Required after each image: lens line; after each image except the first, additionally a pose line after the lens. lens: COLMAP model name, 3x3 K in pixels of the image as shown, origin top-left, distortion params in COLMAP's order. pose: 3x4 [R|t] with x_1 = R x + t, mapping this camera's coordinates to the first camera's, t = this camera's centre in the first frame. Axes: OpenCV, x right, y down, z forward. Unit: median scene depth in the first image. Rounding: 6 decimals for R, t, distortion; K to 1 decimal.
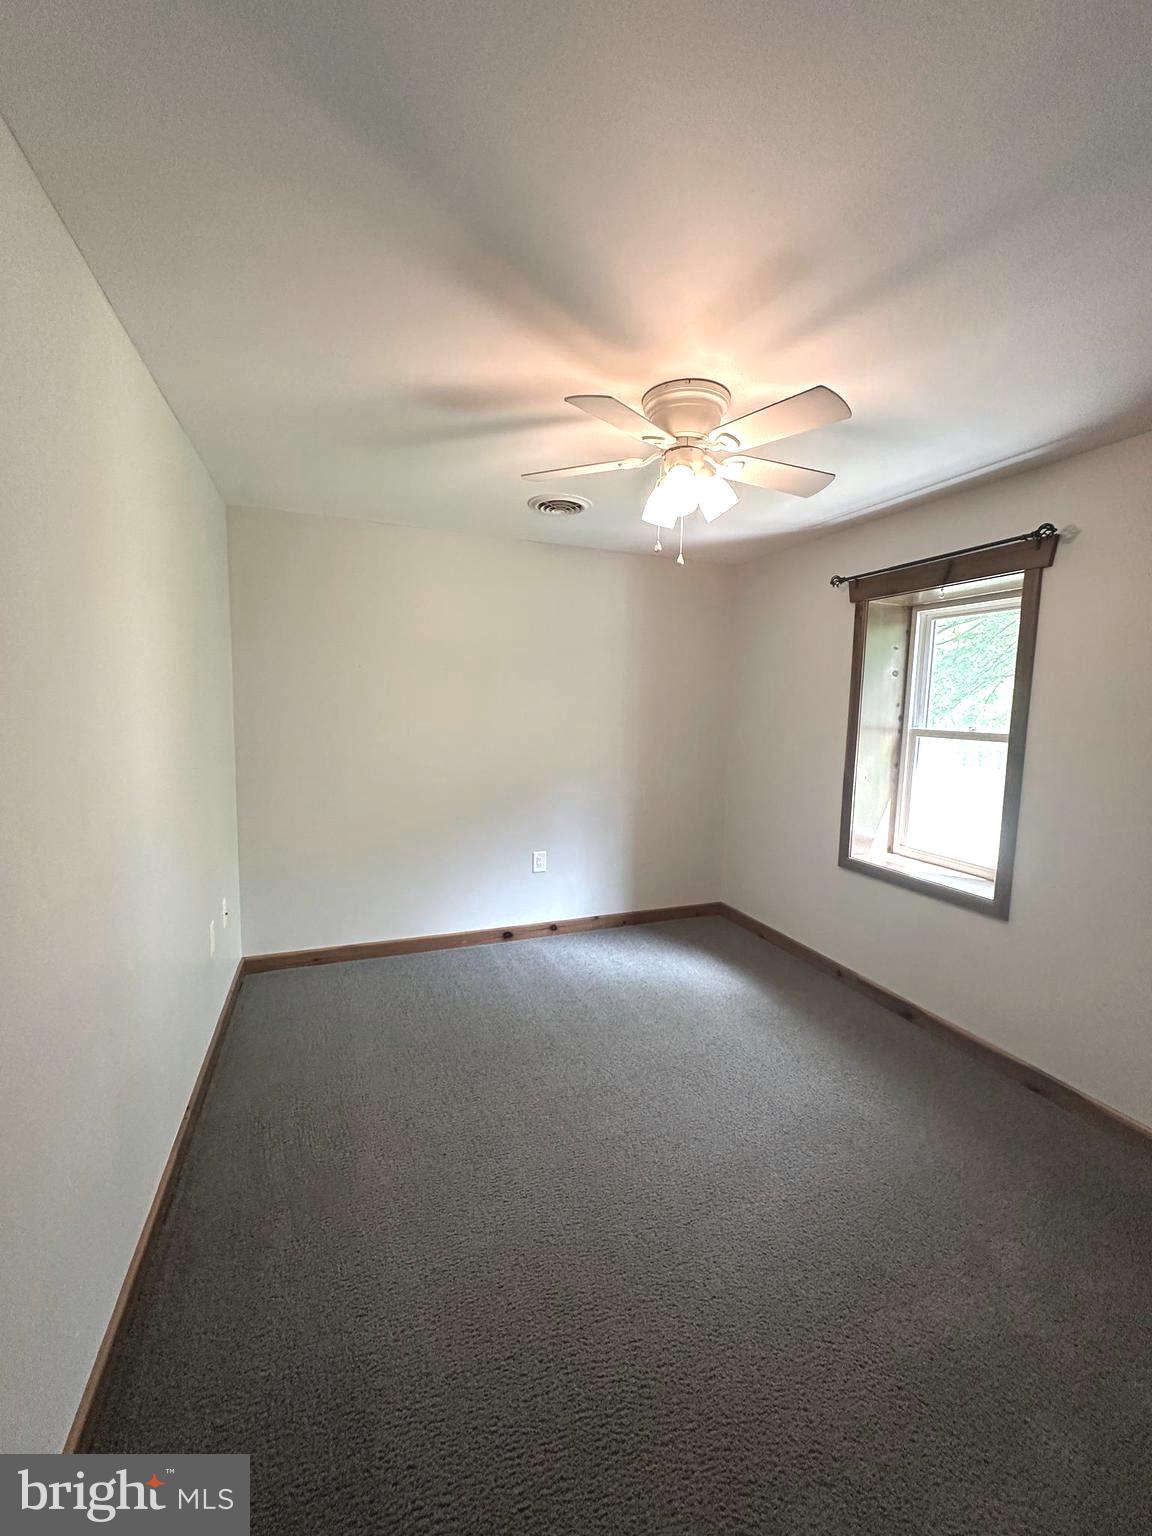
lens RADIAL K [[612.7, 0, 575.8], [0, 612.7, 766.3], [0, 0, 1]] dist [-0.002867, 0.000733]
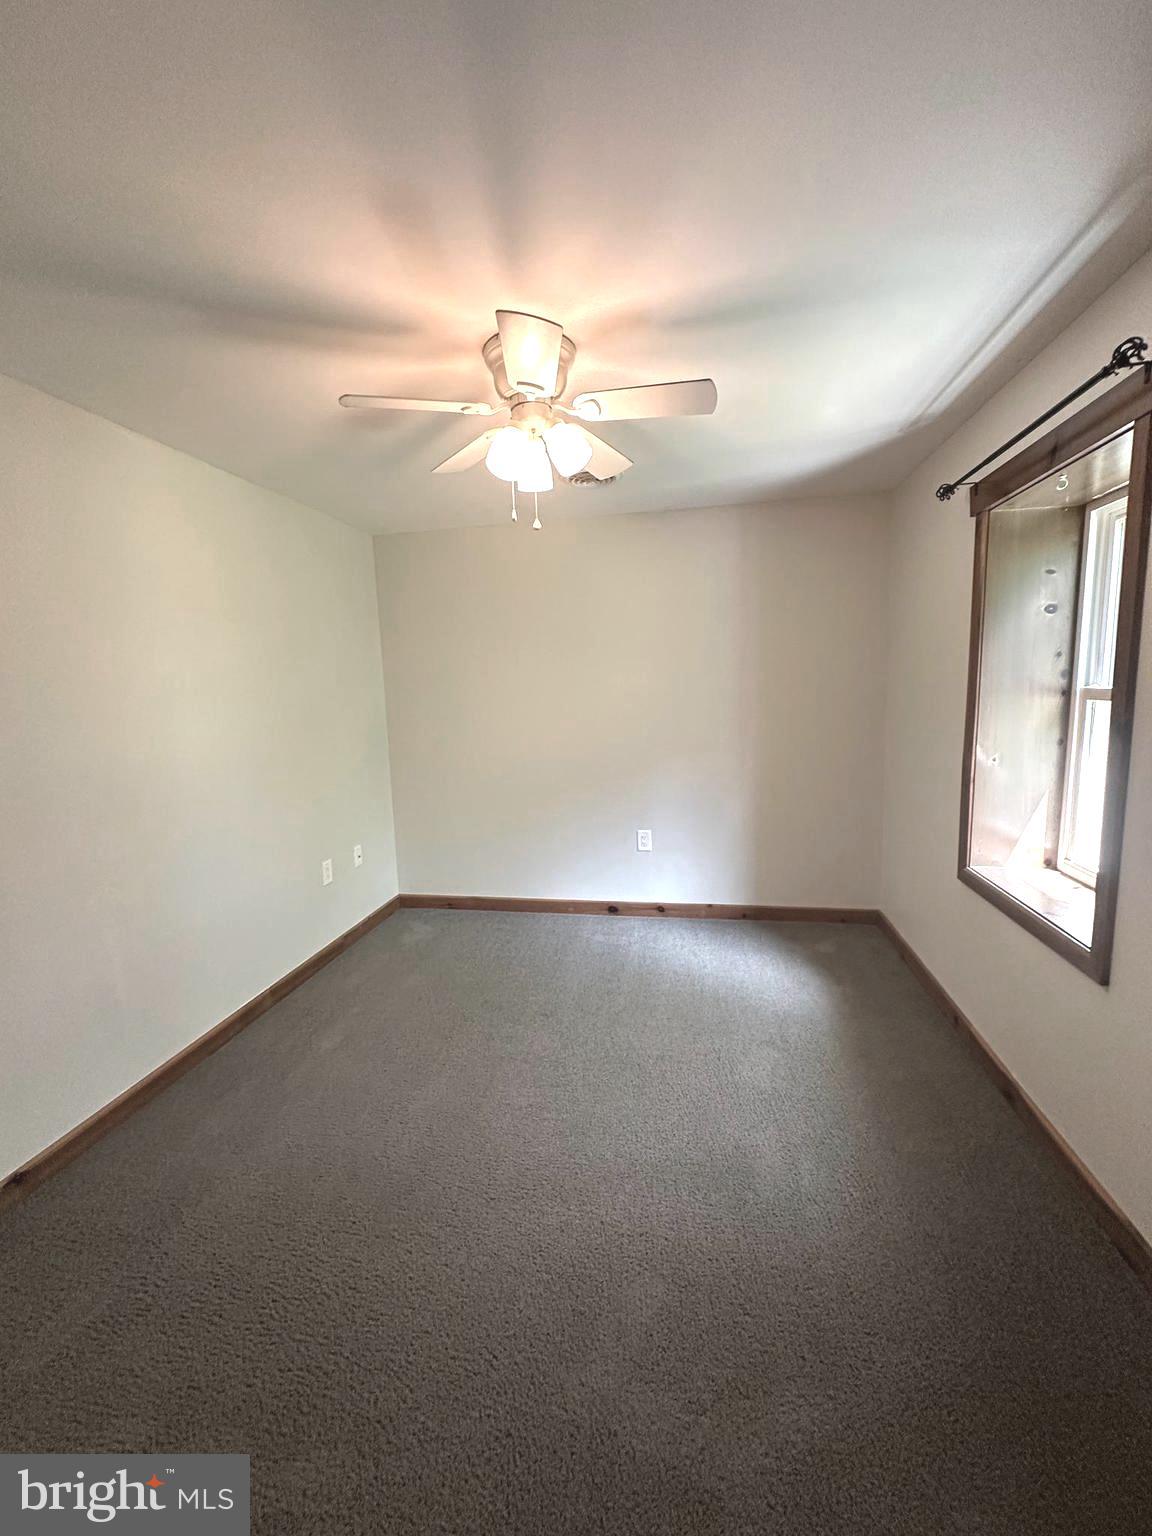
lens RADIAL K [[612.7, 0, 575.8], [0, 612.7, 766.3], [0, 0, 1]] dist [-0.002867, 0.000733]
pose [[0.846178, 0.021735, -0.532457, 0.417167], [-0.003182, 0.999356, 0.035737, 0.001873], [0.532891, -0.028546, 0.845702, 0.125346]]
